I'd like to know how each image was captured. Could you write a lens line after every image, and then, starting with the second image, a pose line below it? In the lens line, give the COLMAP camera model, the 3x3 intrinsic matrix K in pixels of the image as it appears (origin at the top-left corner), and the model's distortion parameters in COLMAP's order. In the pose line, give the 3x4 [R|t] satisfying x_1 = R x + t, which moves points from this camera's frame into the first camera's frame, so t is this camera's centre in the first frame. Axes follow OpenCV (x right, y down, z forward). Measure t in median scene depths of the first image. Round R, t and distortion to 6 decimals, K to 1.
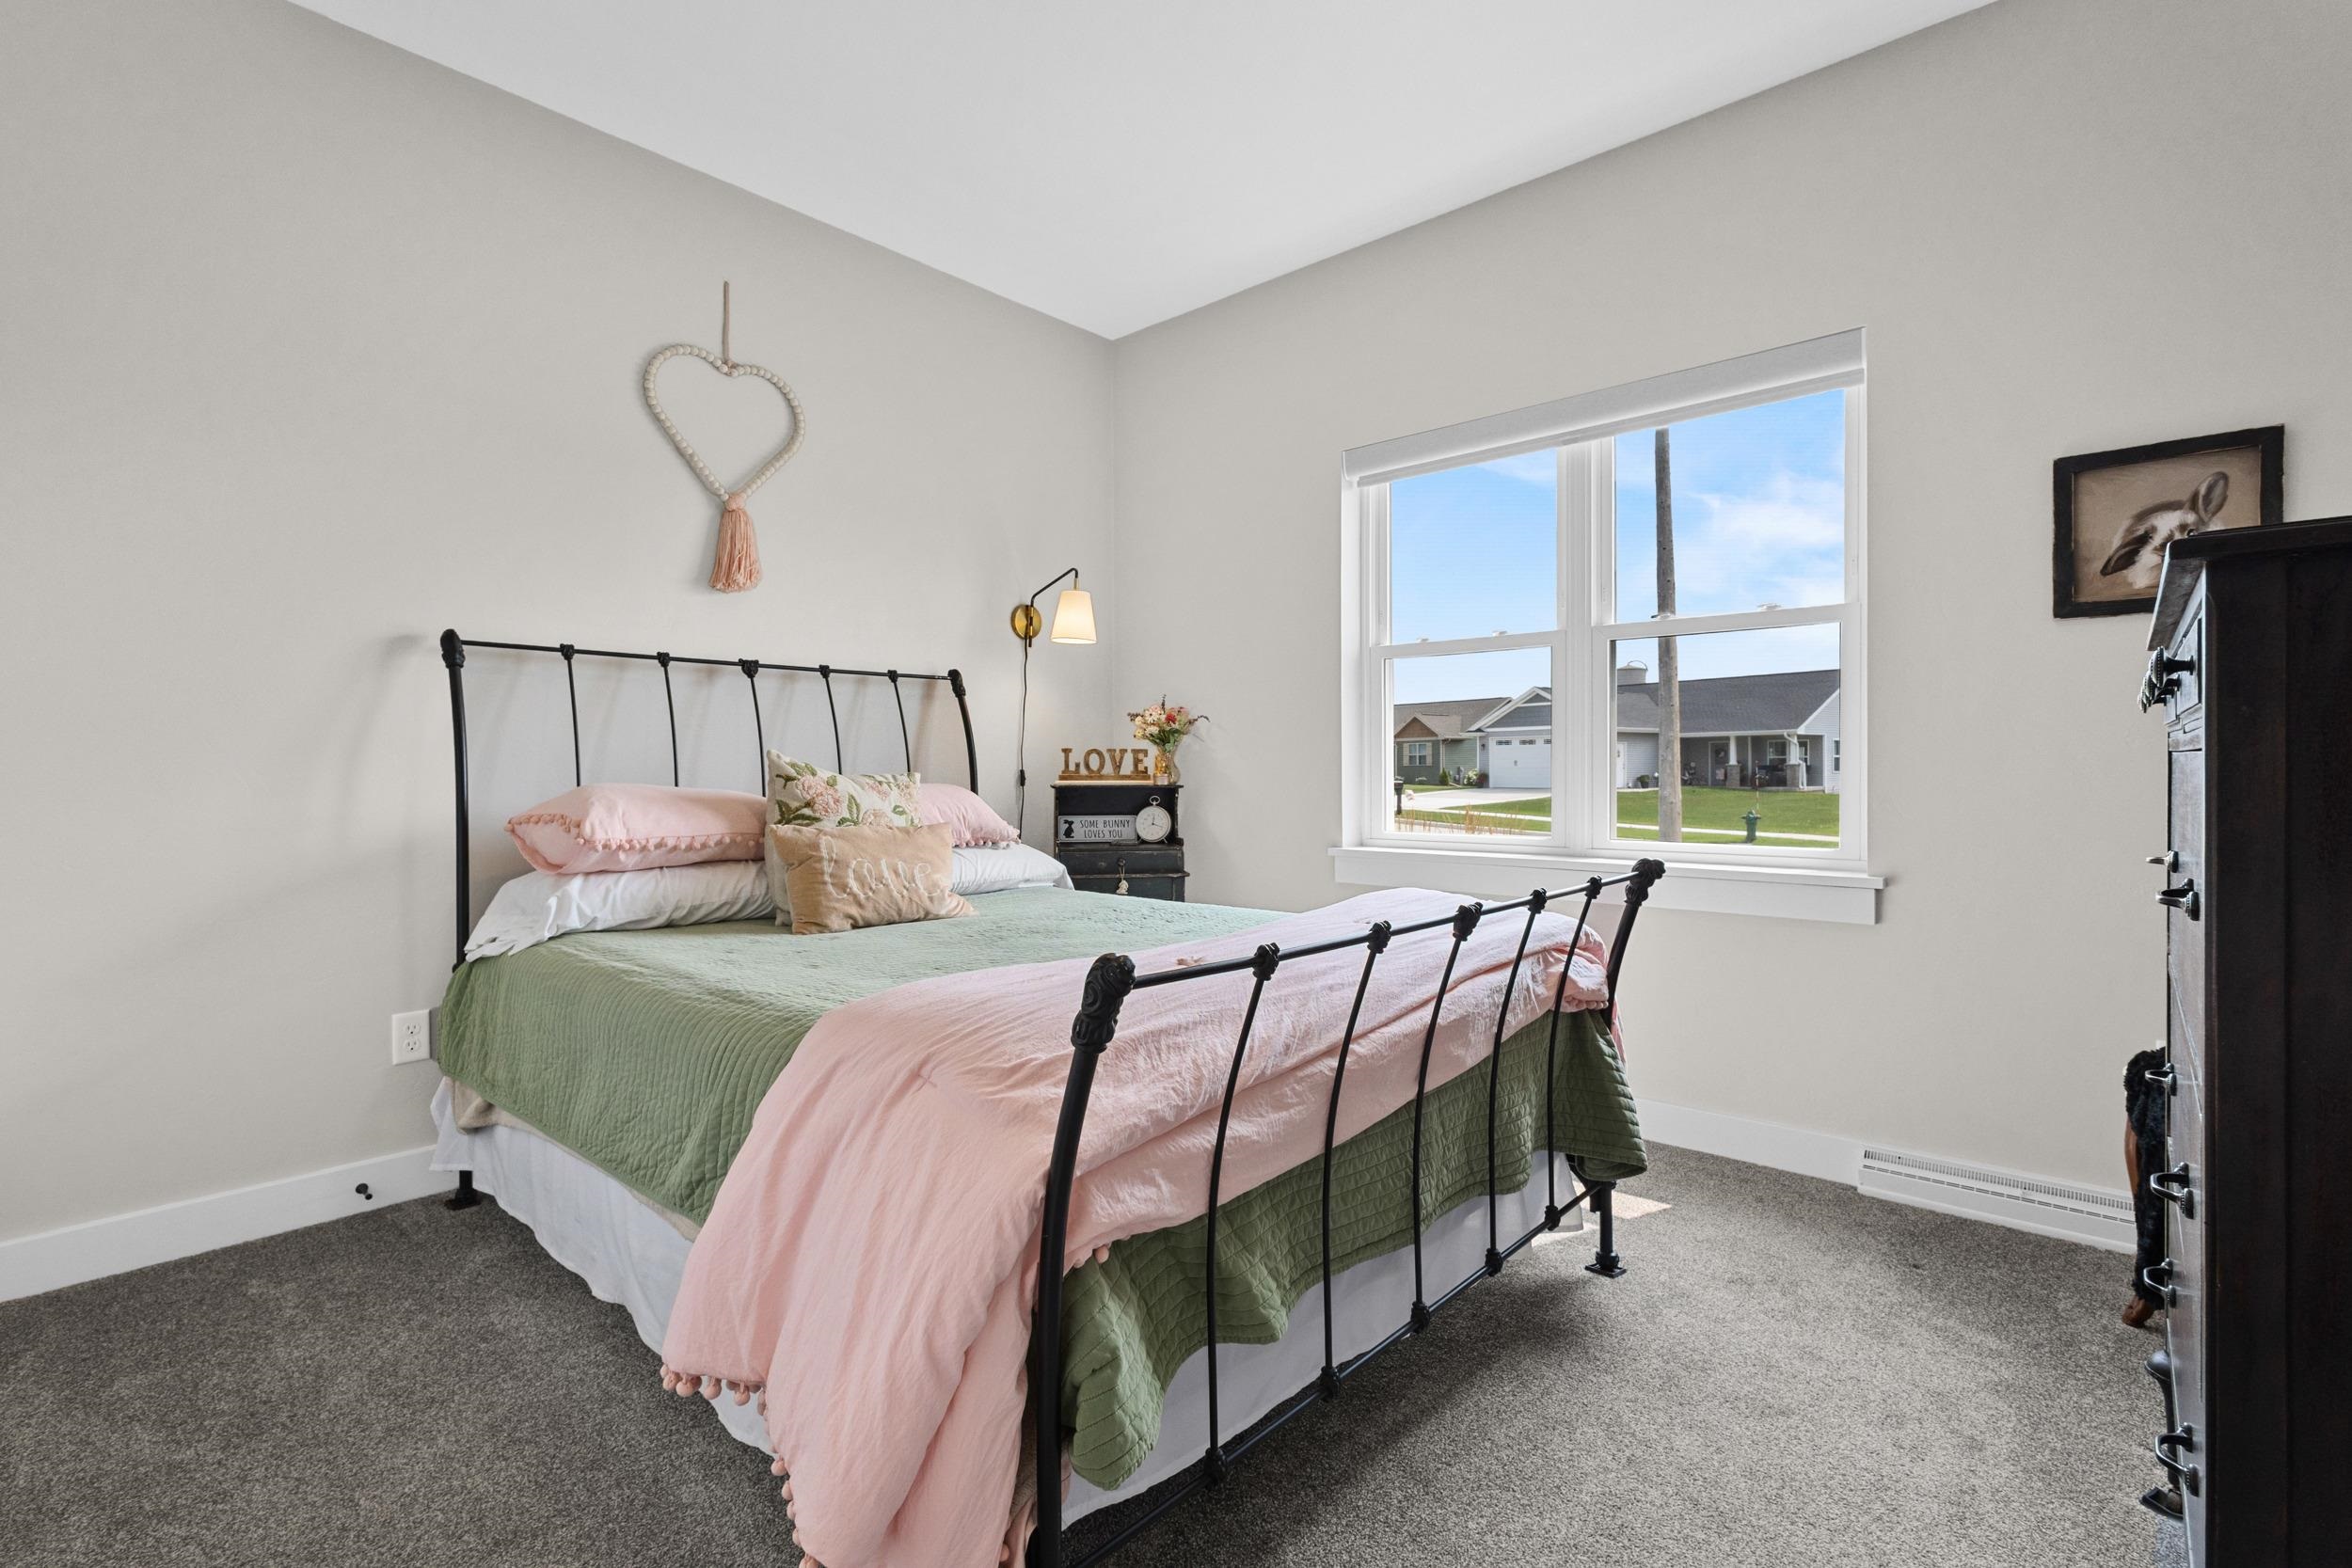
lens RADIAL K [[1084.7, 0, 1176.0], [0, 1084.7, 784.0], [0, 0, 1]] dist [0.004857, 0.000005]
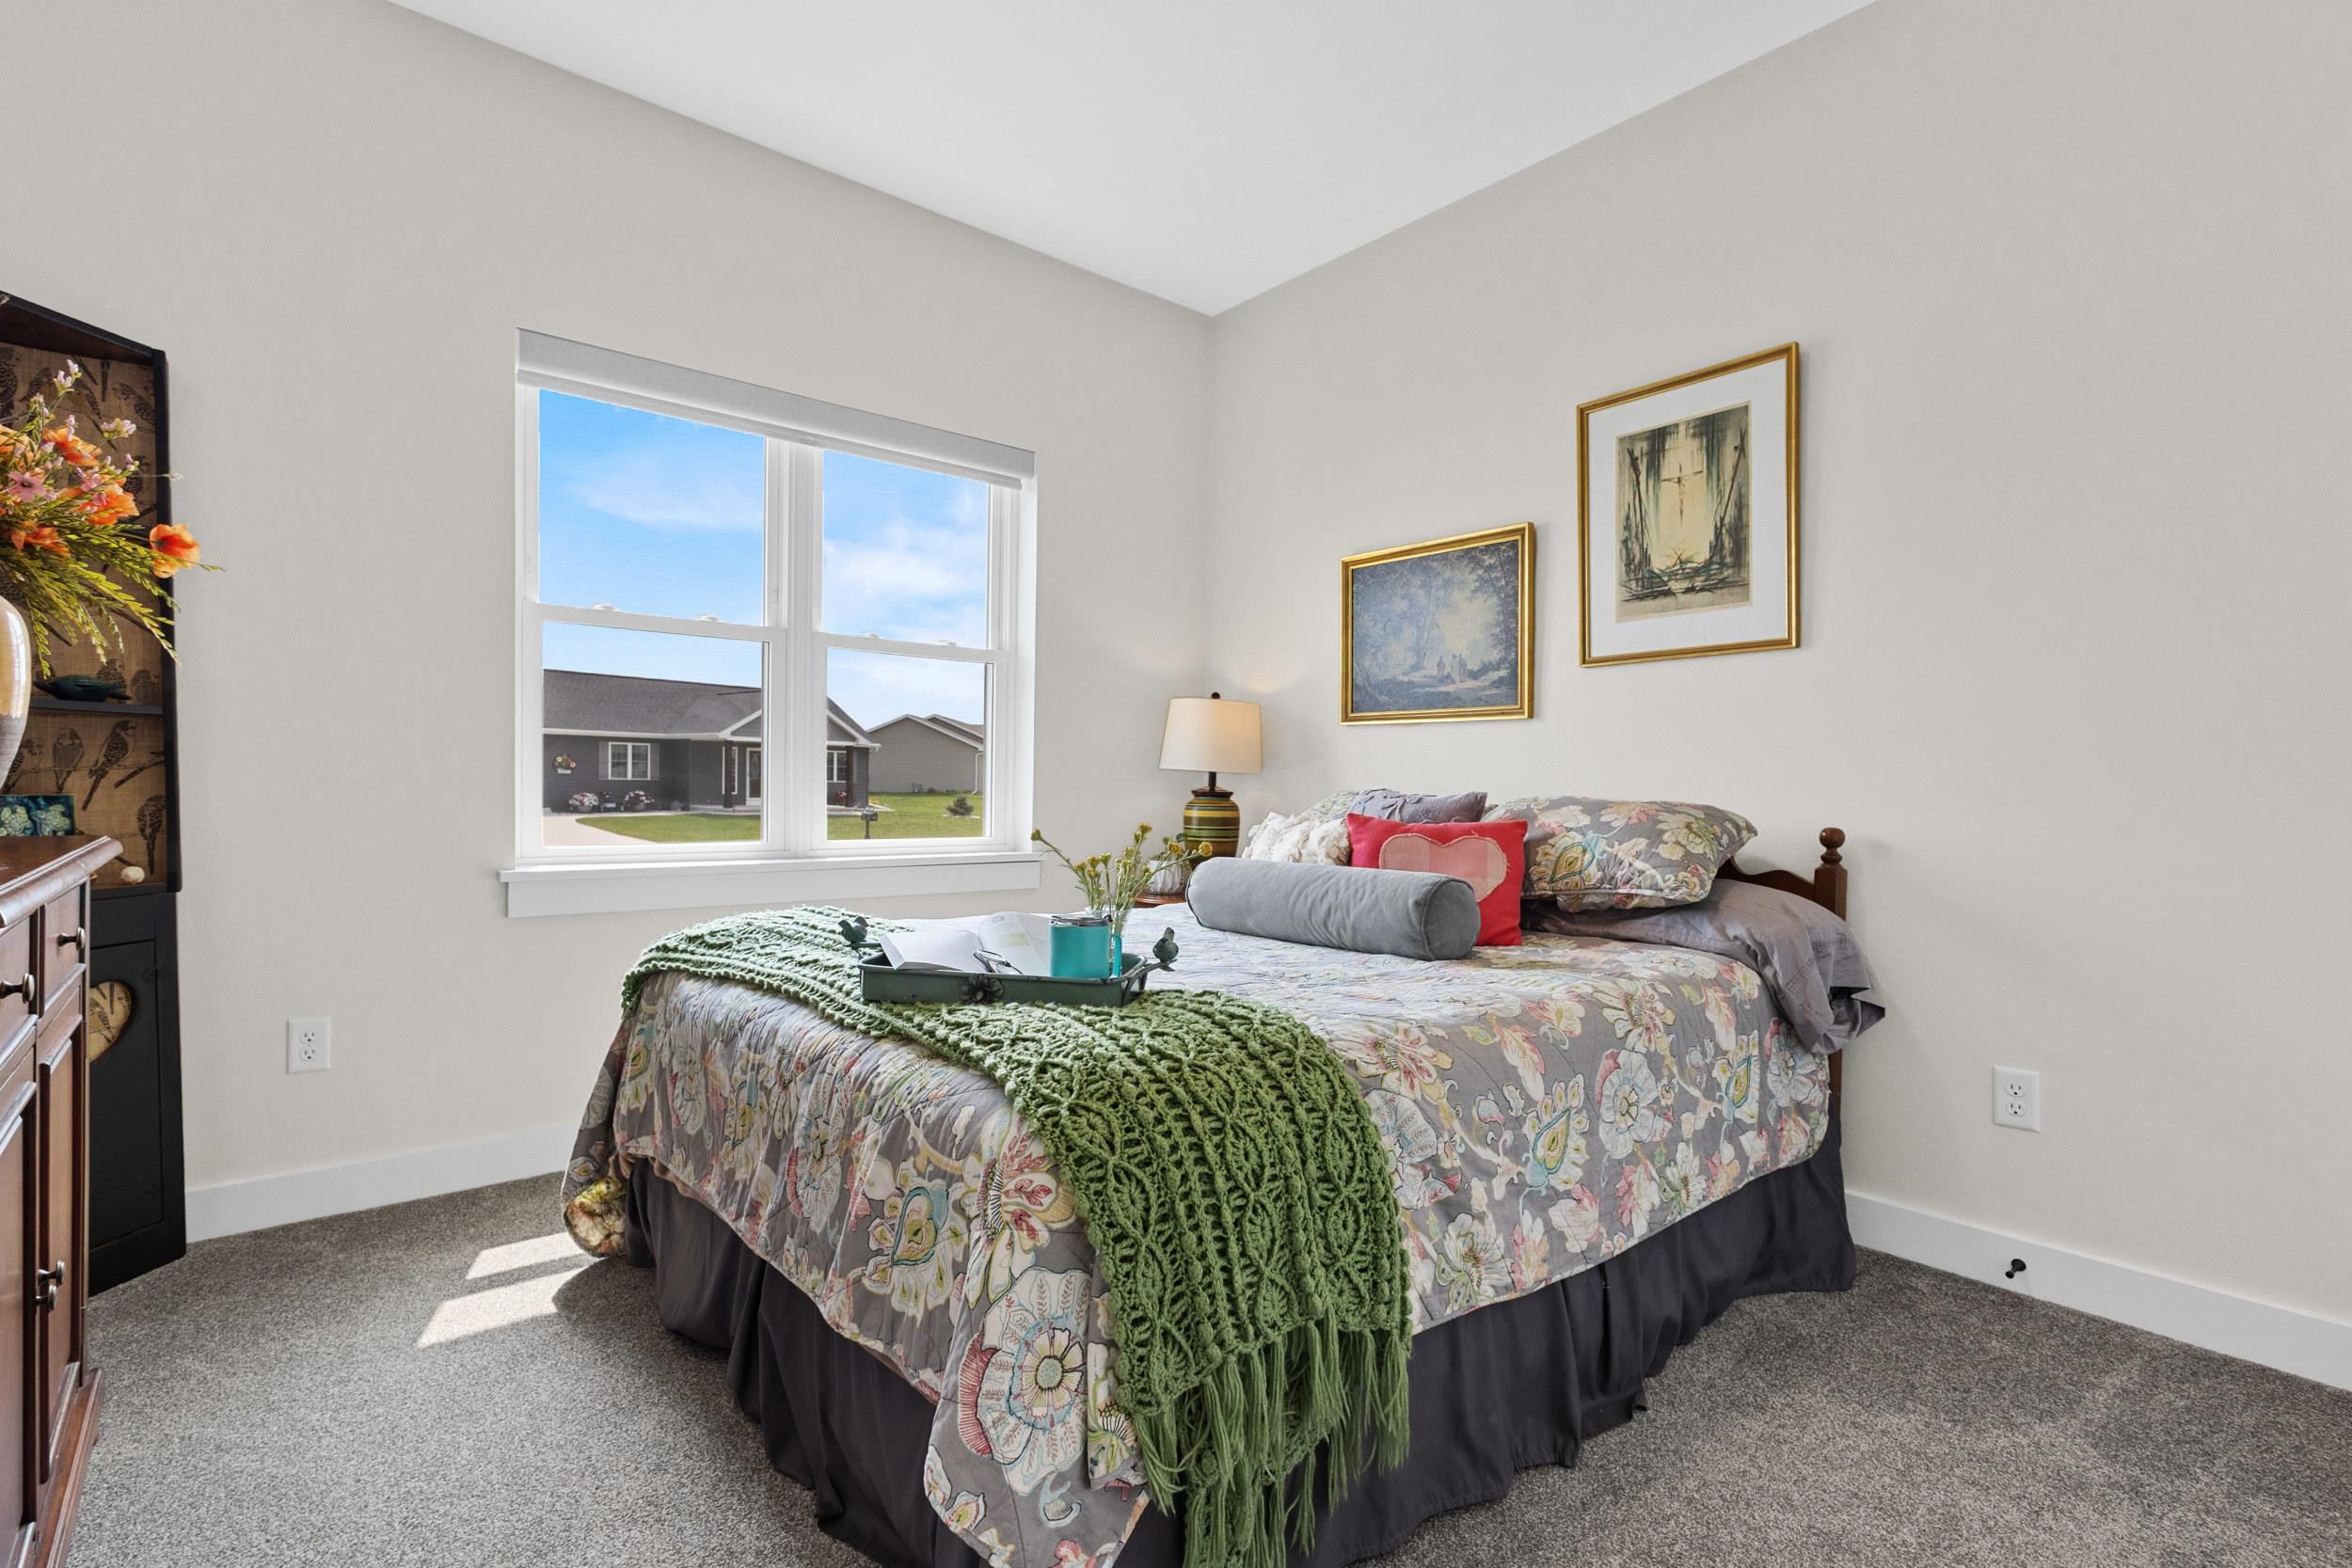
lens RADIAL K [[1084.7, 0, 1176.0], [0, 1084.7, 784.0], [0, 0, 1]] dist [0.004857, 0.000005]
pose [[0.145992, 0.003542, 0.989279, -0.609975], [-0.005406, 0.999982, -0.002783, -0.000753], [-0.989271, -0.004942, 0.146008, 0.549625]]
